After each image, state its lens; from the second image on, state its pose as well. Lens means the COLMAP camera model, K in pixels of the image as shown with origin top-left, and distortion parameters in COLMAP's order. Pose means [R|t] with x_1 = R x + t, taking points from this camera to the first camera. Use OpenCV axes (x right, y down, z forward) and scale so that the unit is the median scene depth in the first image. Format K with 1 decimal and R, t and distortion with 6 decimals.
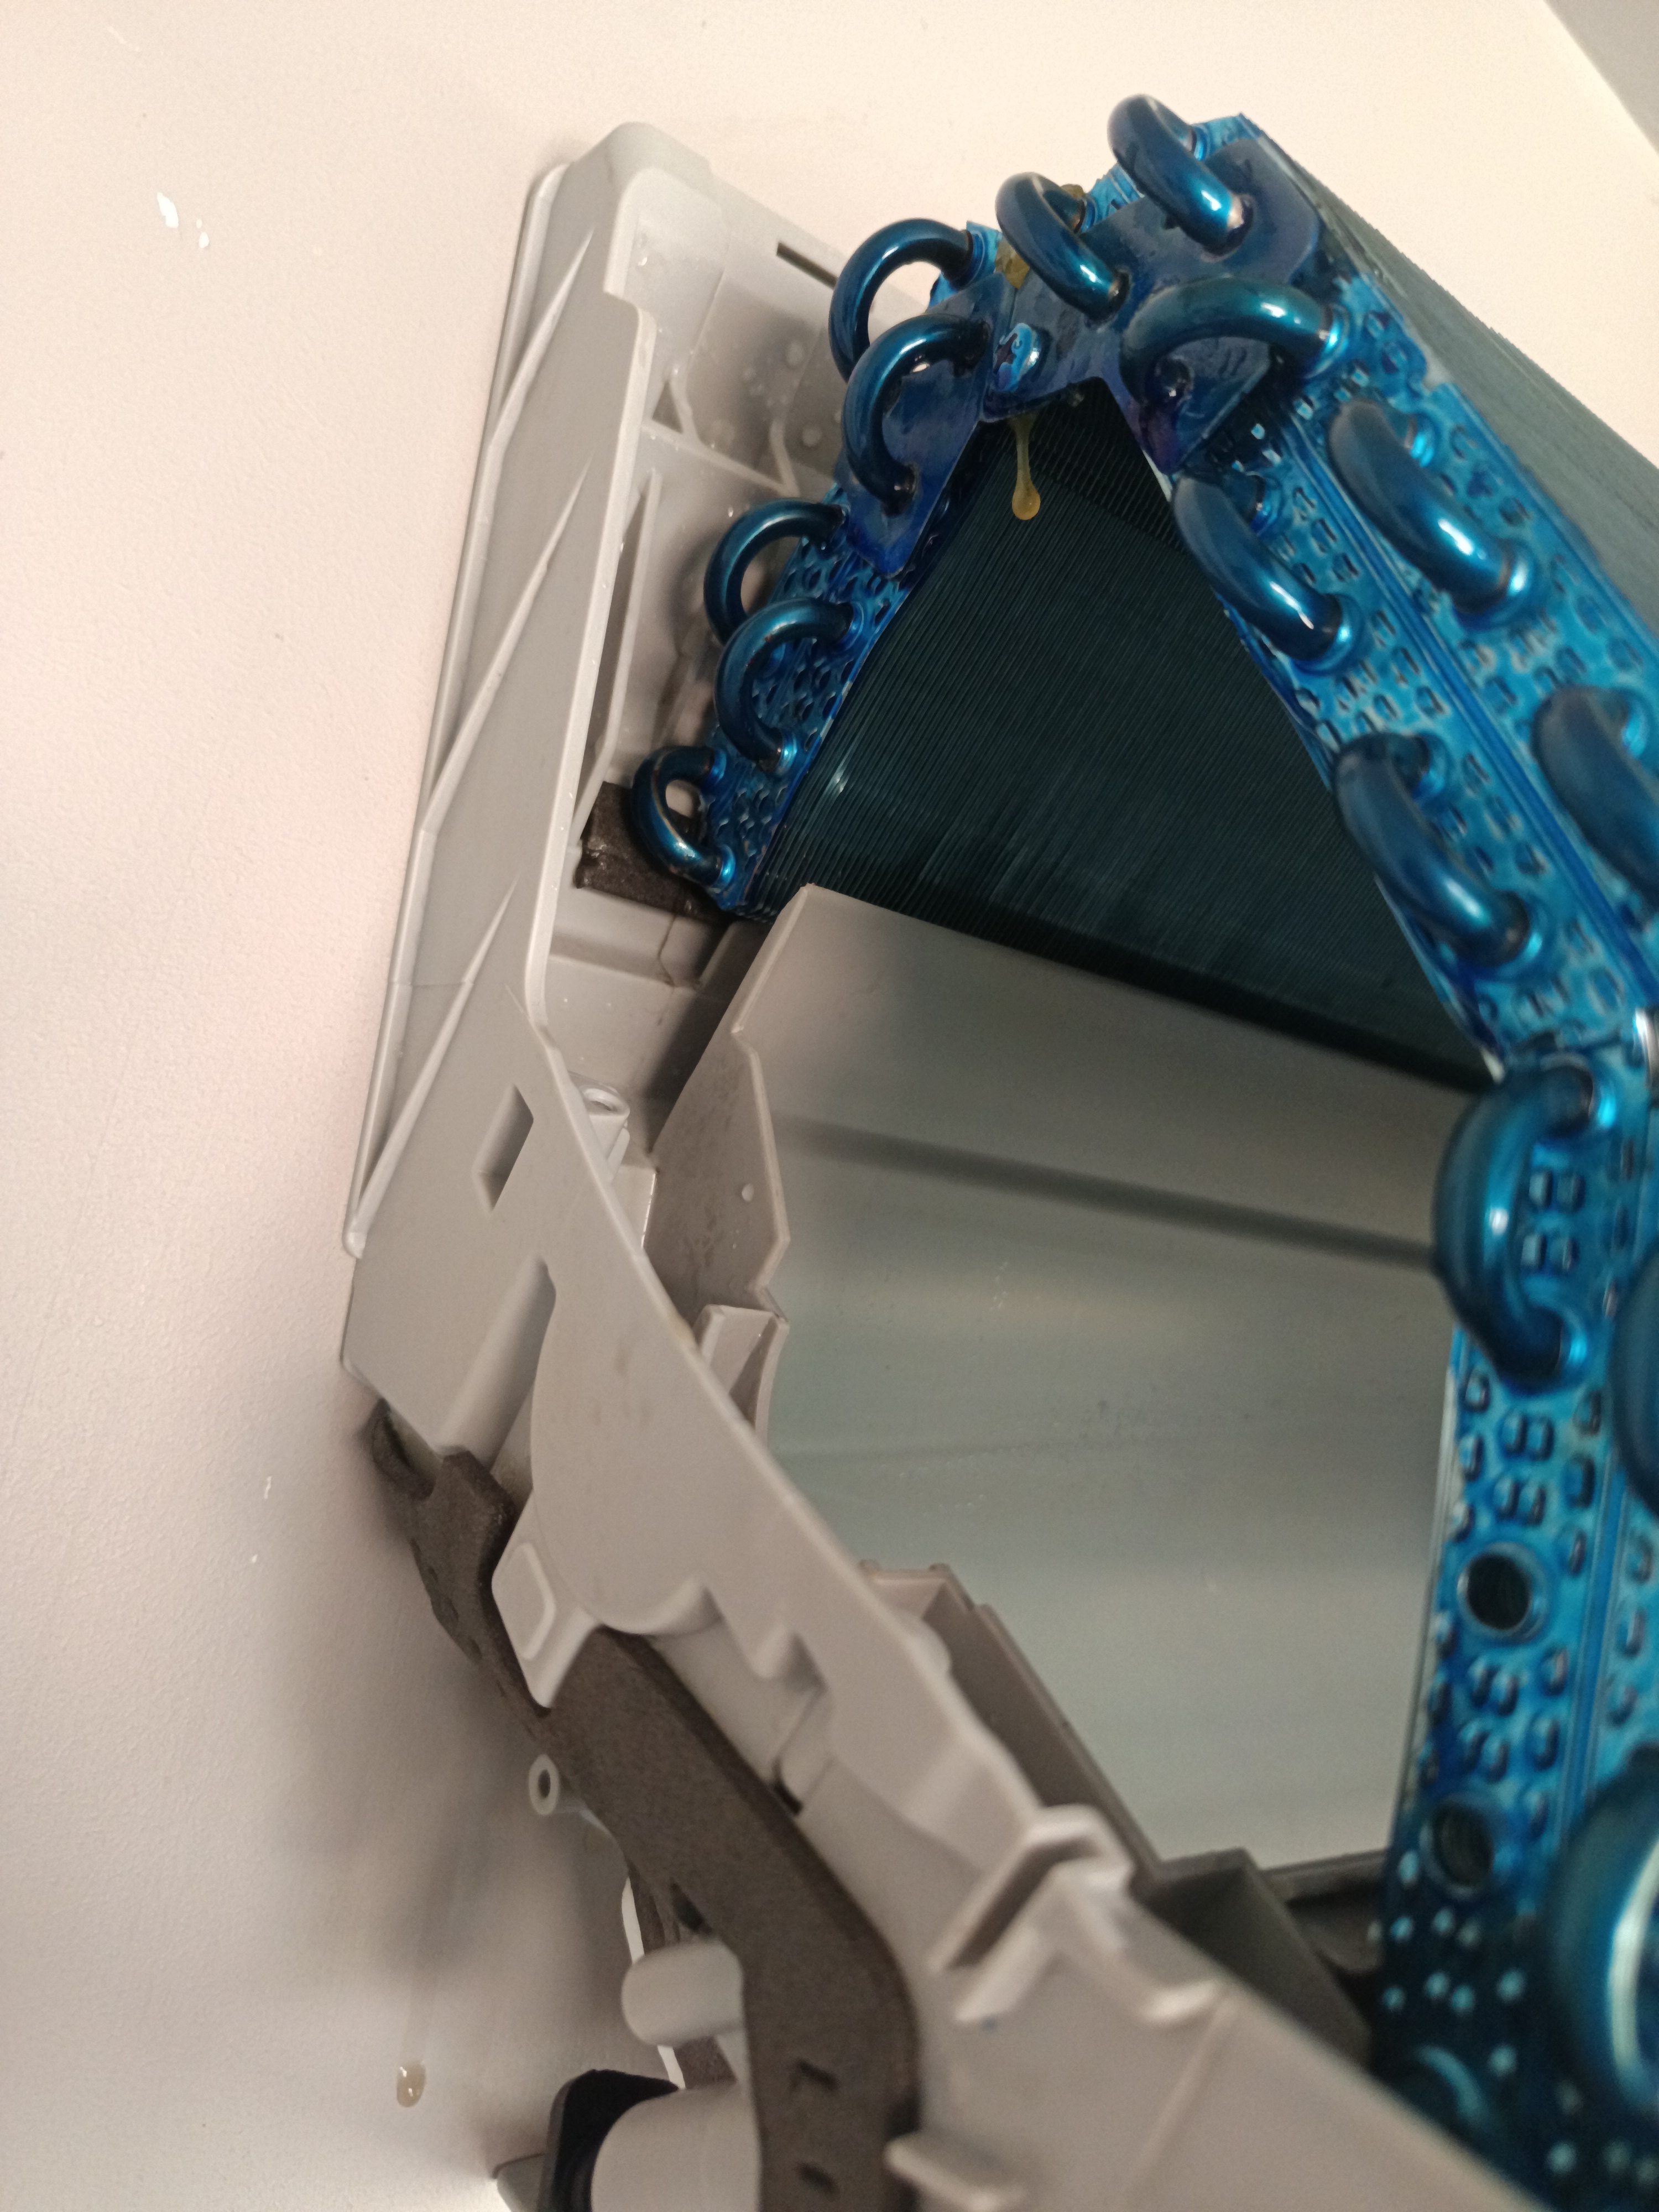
lens RADIAL K [[1596.4, 0, 836.6], [0, 1596.4, 1104.2], [0, 0, 1]] dist [-0.002100, -0.024724]
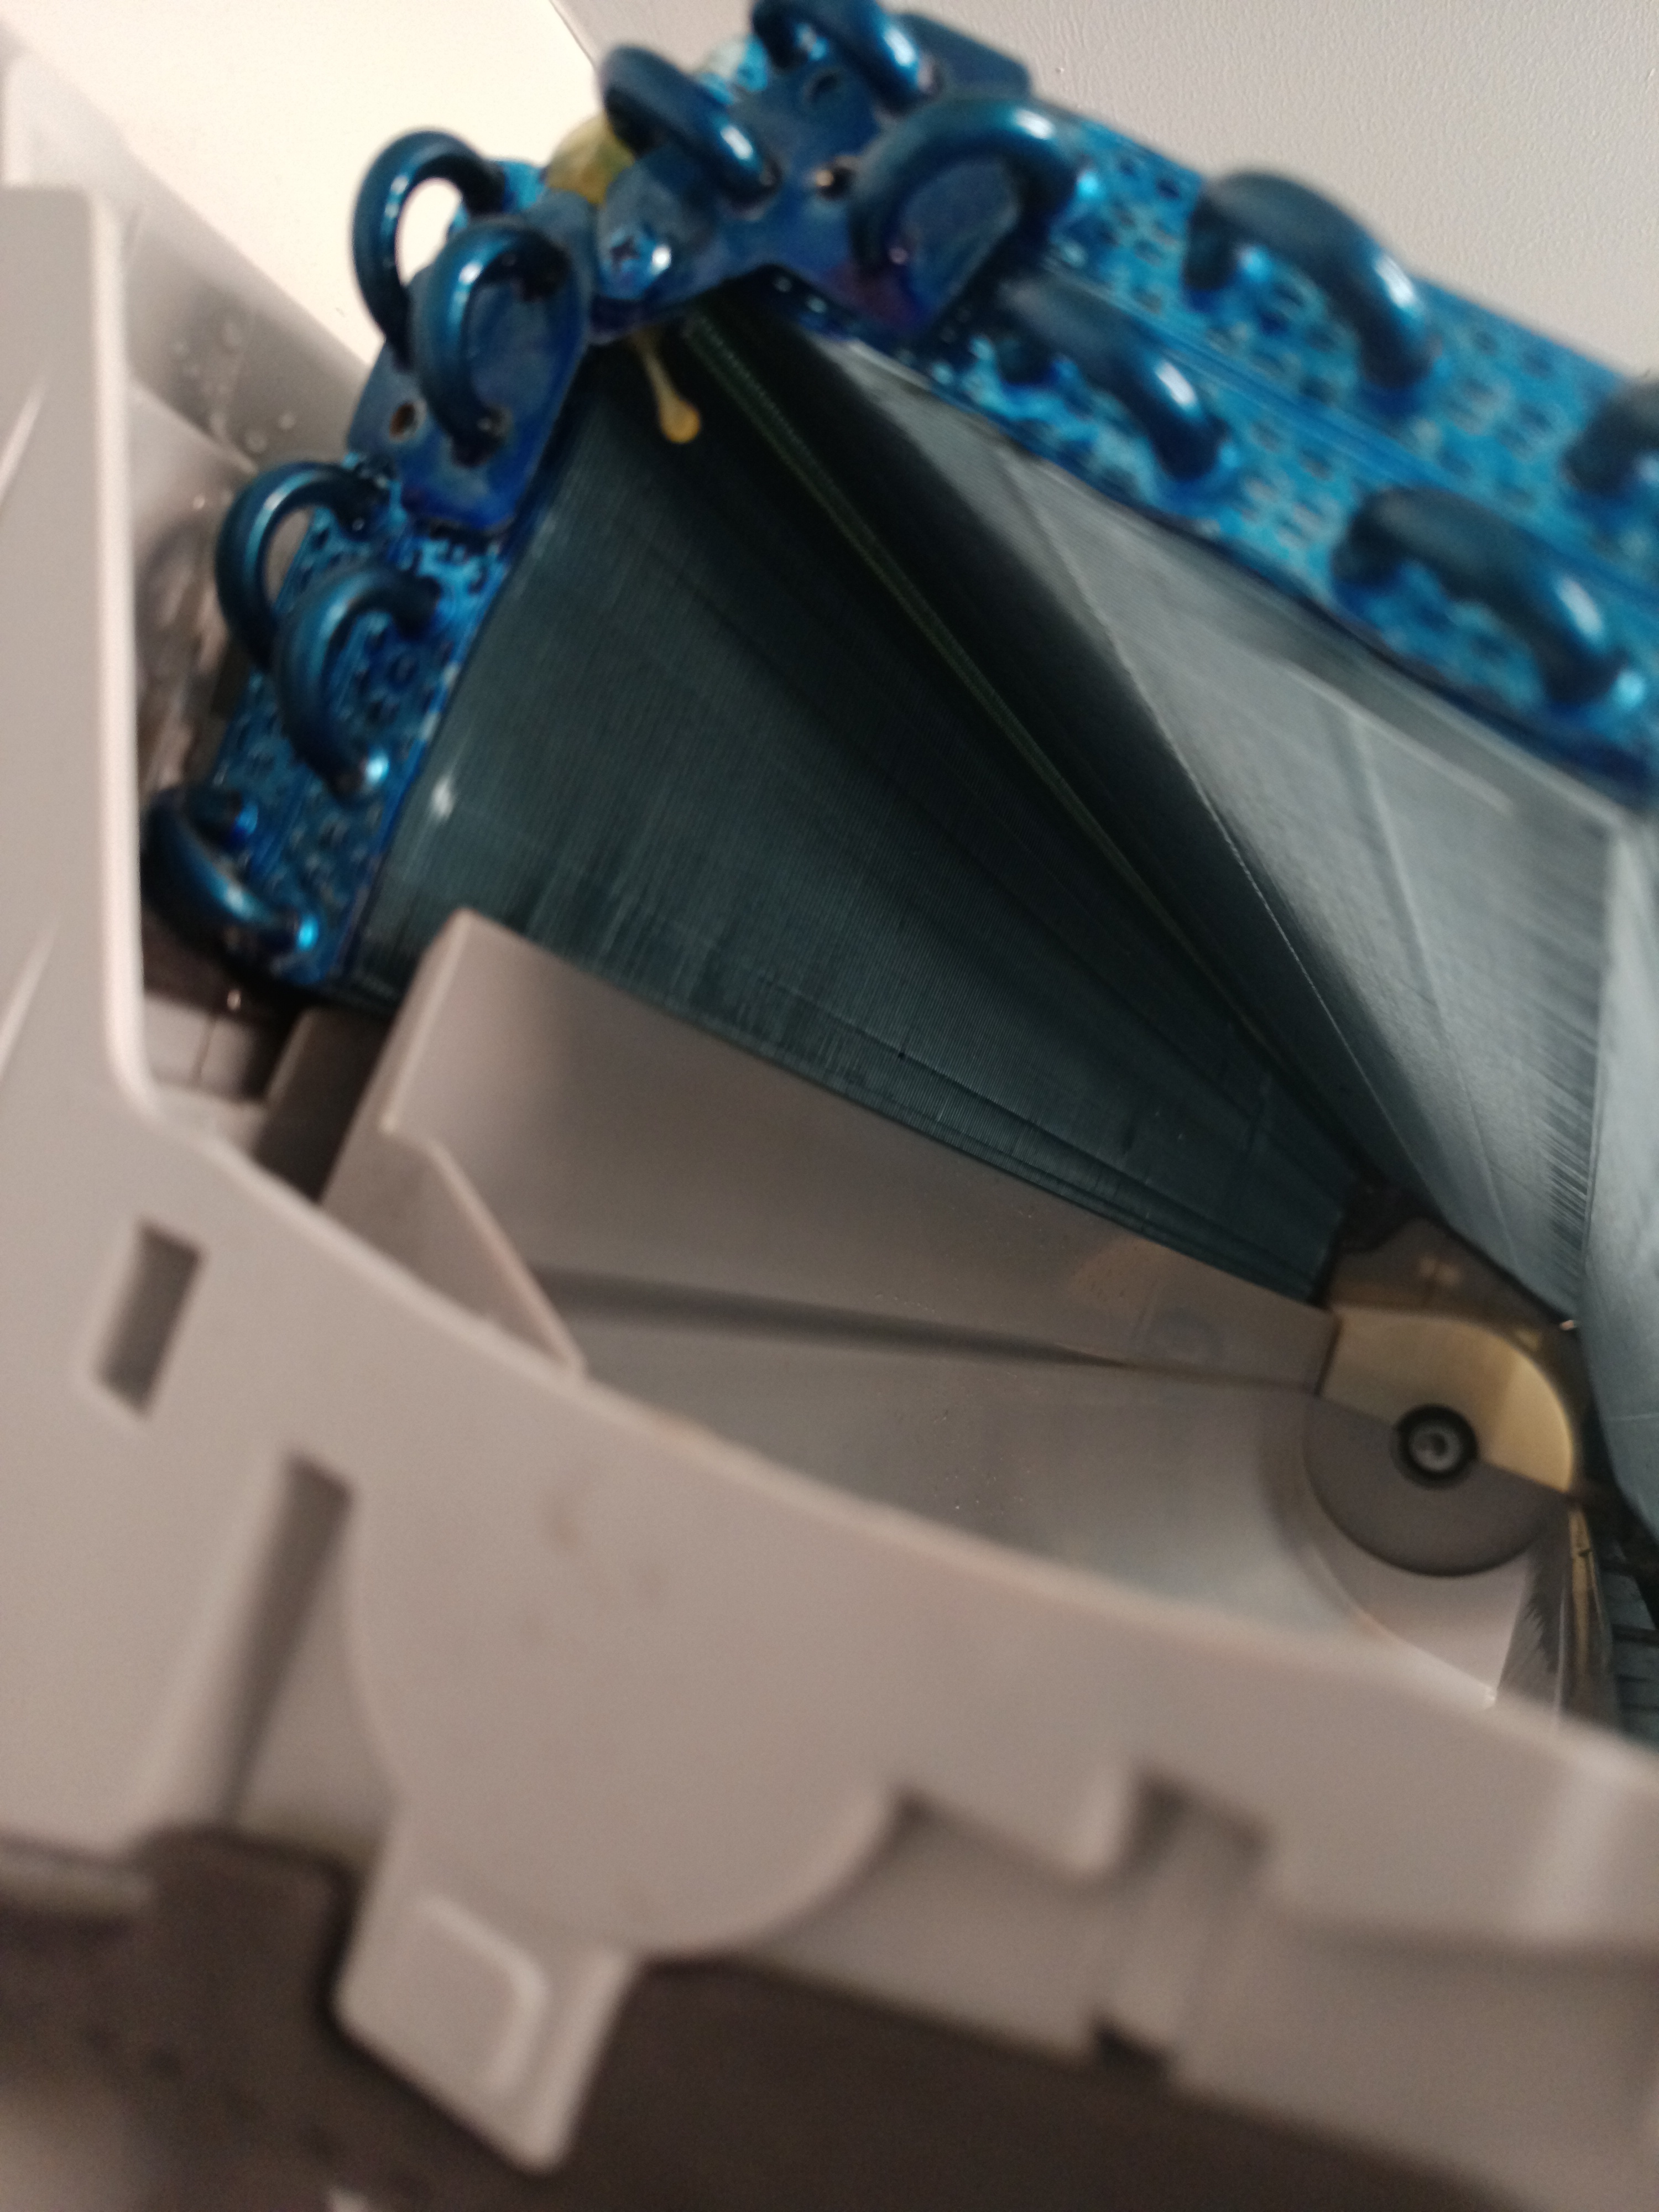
lens RADIAL K [[1596.4, 0, 818.5], [0, 1596.4, 1109.8], [0, 0, 1]] dist [-0.002100, -0.024724]
pose [[0.851695, -0.145876, 0.503325, -0.258917], [0.235573, 0.964534, -0.119076, 0.078280], [-0.468104, 0.219986, 0.855853, 0.289996]]
